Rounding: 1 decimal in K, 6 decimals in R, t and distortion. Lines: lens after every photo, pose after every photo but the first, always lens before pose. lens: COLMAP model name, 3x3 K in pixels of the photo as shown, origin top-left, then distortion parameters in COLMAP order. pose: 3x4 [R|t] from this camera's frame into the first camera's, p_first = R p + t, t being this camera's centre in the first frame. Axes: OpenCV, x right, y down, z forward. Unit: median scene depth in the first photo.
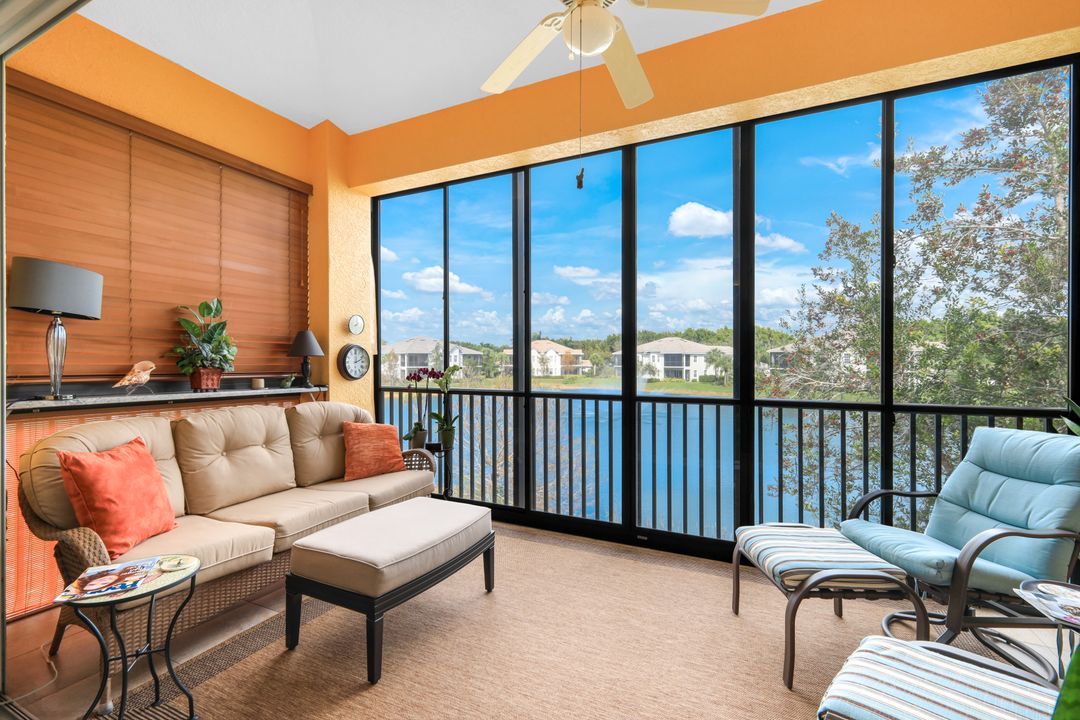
lens RADIAL K [[467.9, 0, 562.3], [0, 467.9, 361.3], [0, 0, 1]] dist [-0.000290, 0.000000]
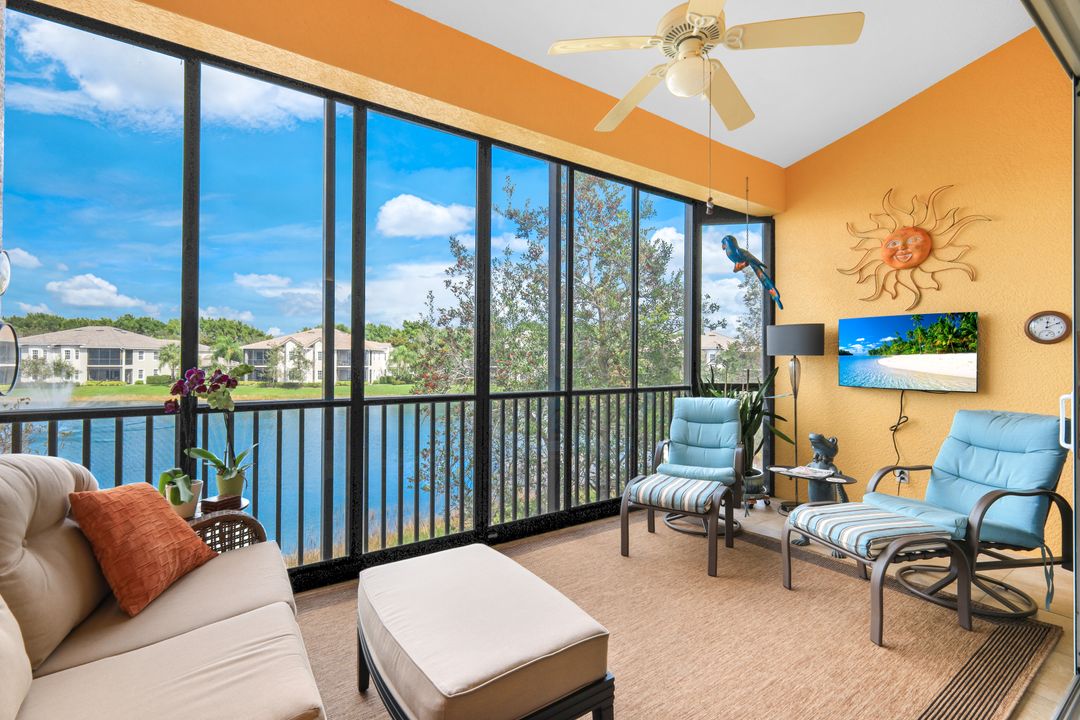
lens RADIAL K [[466.6, 0, 540.0], [0, 466.6, 360.0], [0, 0, 1]] dist [0.001235, -0.000240]
pose [[0.533686, 0.002696, 0.845678, -0.576037], [-0.004350, 0.999990, -0.000442, -0.000751], [-0.845671, -0.003443, 0.533693, 0.326825]]
